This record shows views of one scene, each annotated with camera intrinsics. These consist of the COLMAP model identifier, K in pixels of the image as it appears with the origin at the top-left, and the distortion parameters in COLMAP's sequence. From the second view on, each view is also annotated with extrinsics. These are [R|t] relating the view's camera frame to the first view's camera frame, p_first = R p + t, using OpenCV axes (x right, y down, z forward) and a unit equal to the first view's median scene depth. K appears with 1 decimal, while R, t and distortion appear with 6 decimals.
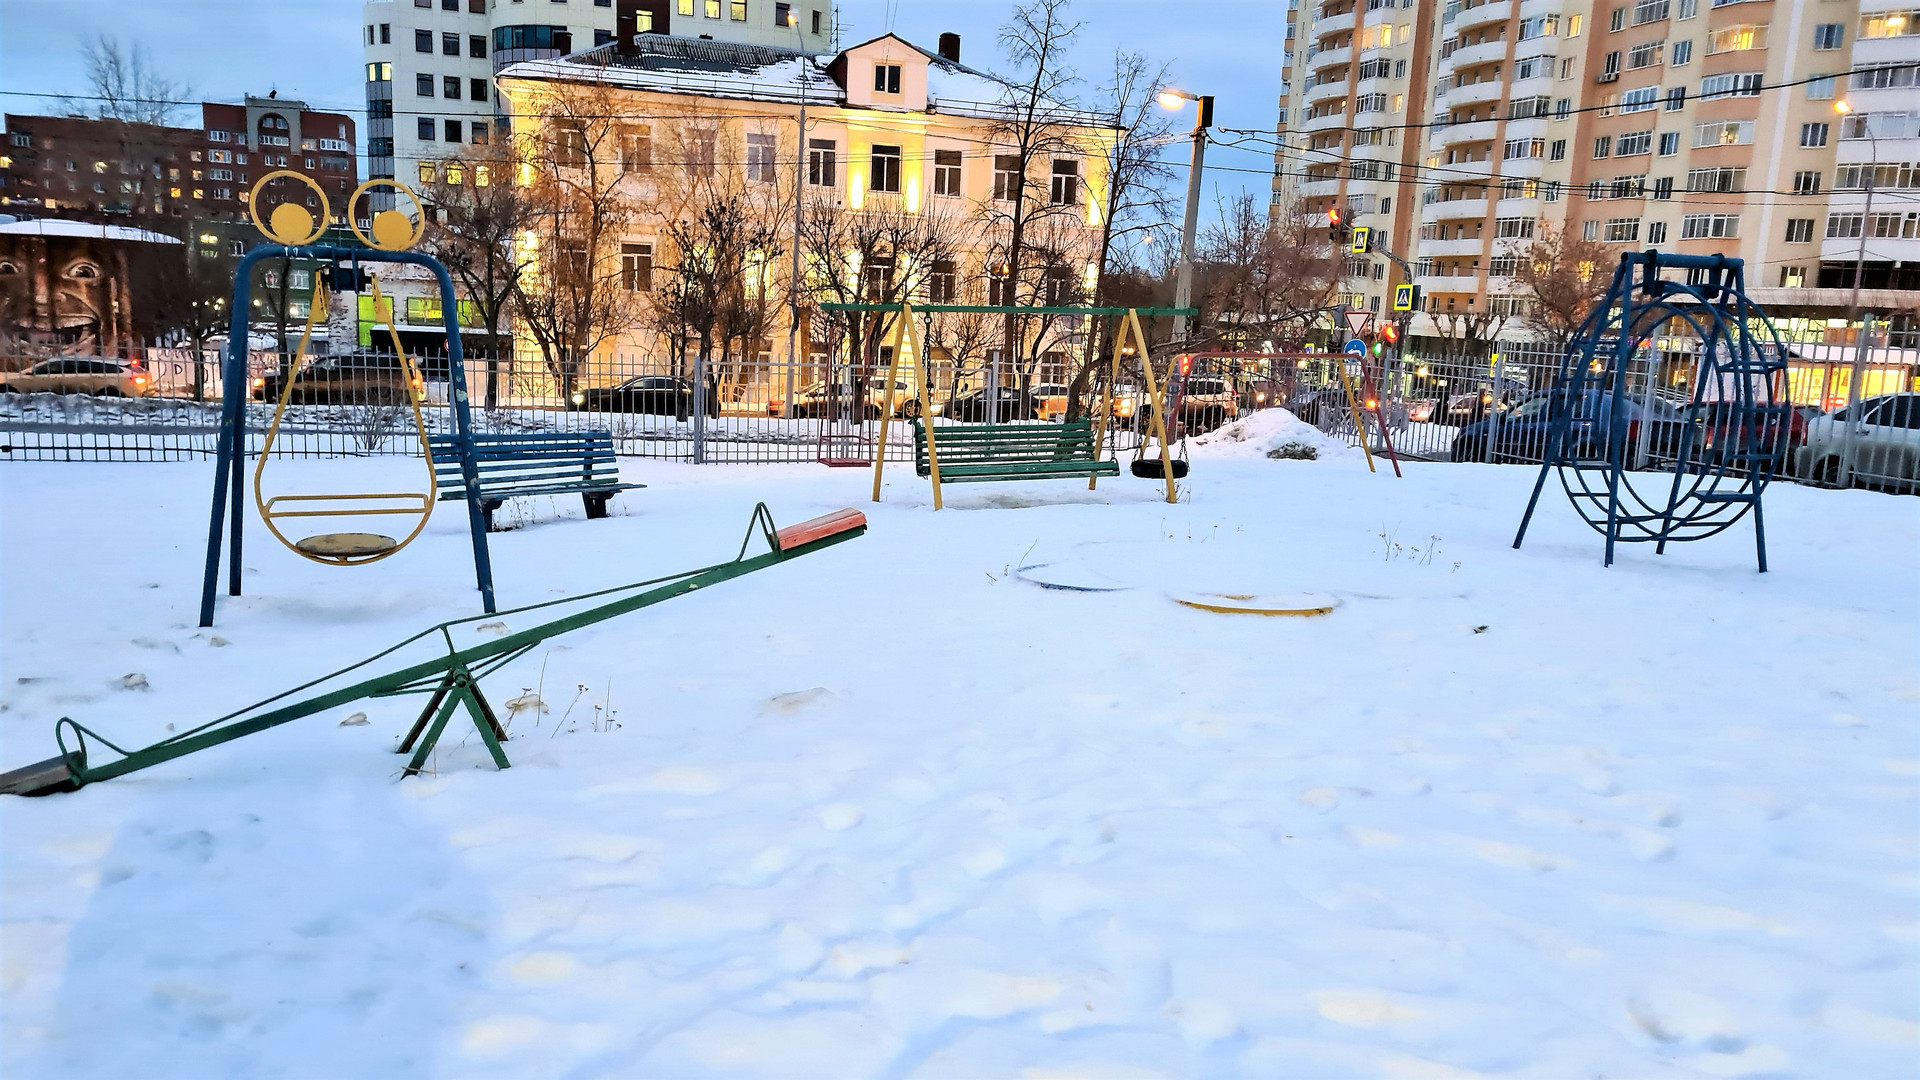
lens RADIAL K [[1473.5, 0, 960.0], [0, 1473.5, 540.0], [0, 0, 1]] dist [0.001627, 0.002020]
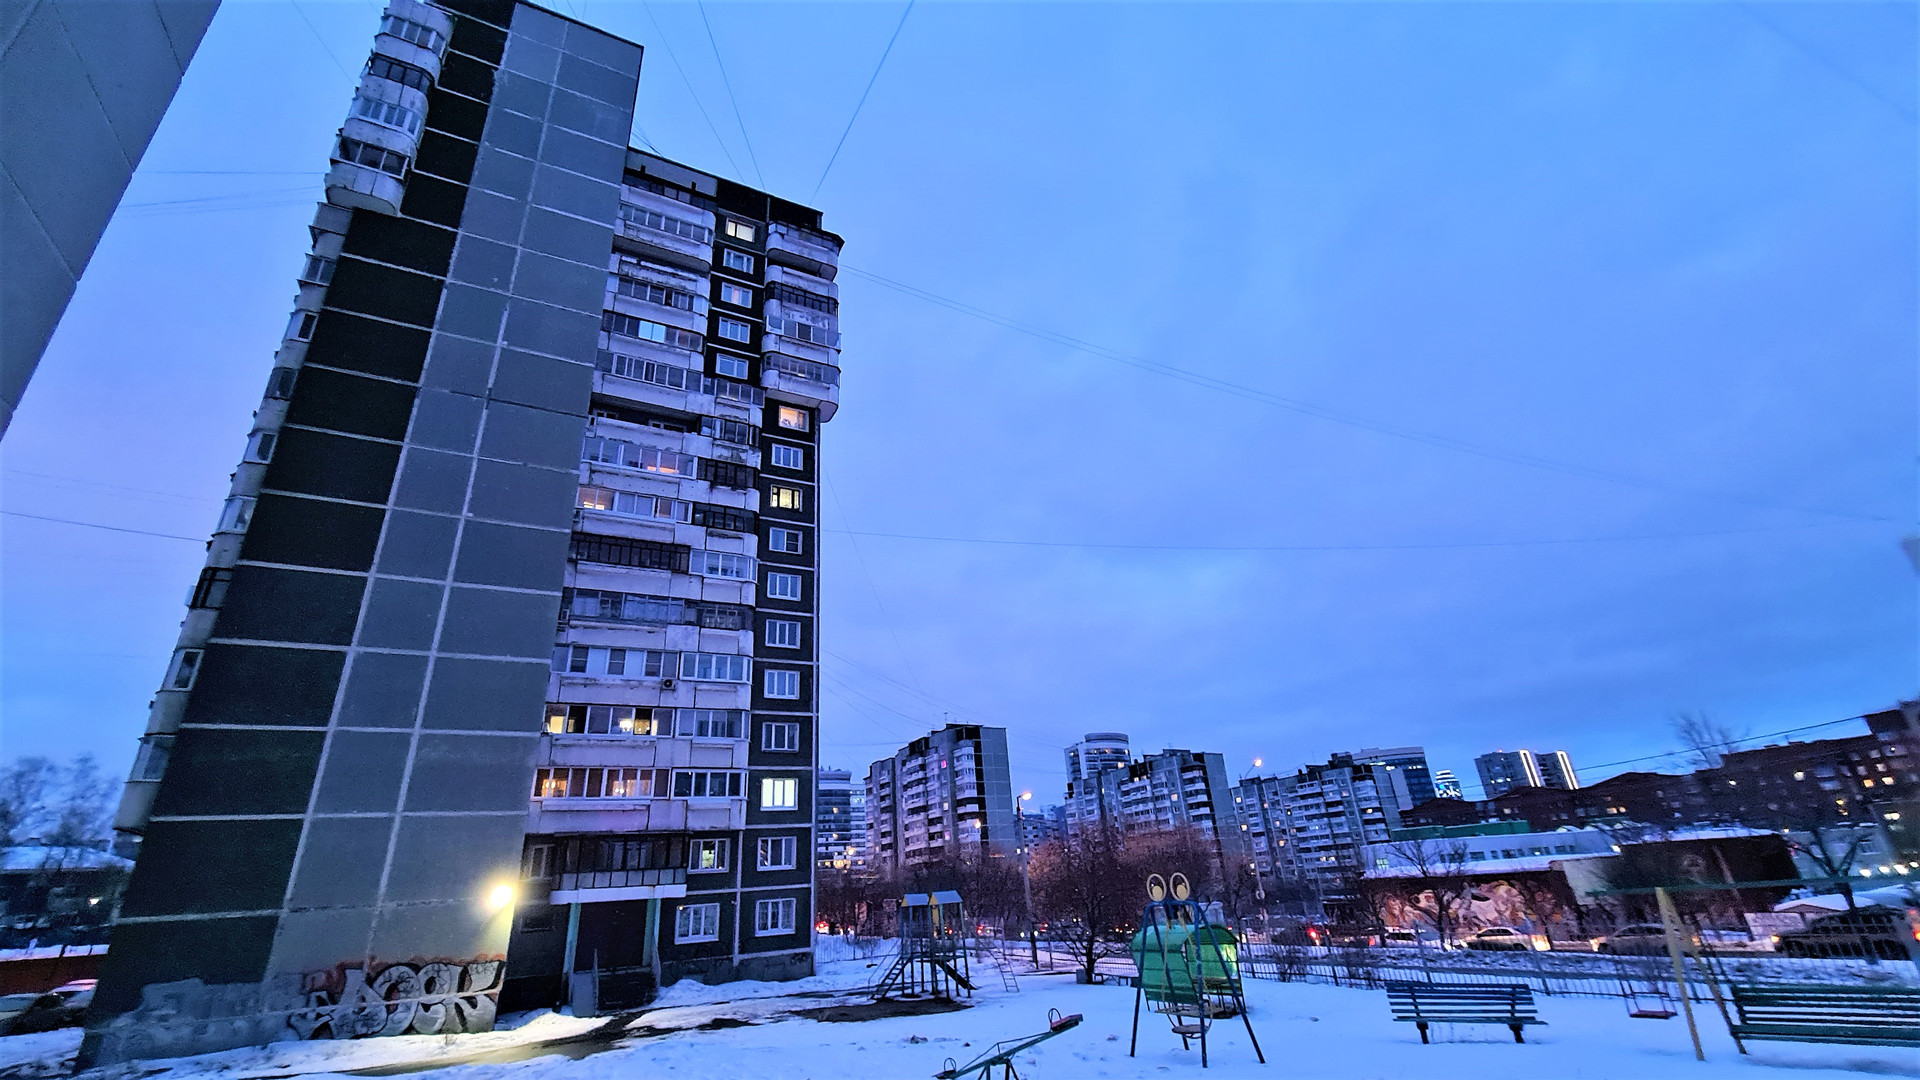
lens RADIAL K [[787.9, 0, 951.8], [0, 787.9, 545.0], [0, 0, 1]] dist [-0.001097, -0.000253]
pose [[0.166244, -0.454873, -0.874902, 0.643076], [-0.087460, 0.876950, -0.472557, -0.031399], [0.982198, 0.155078, 0.106004, 0.204260]]
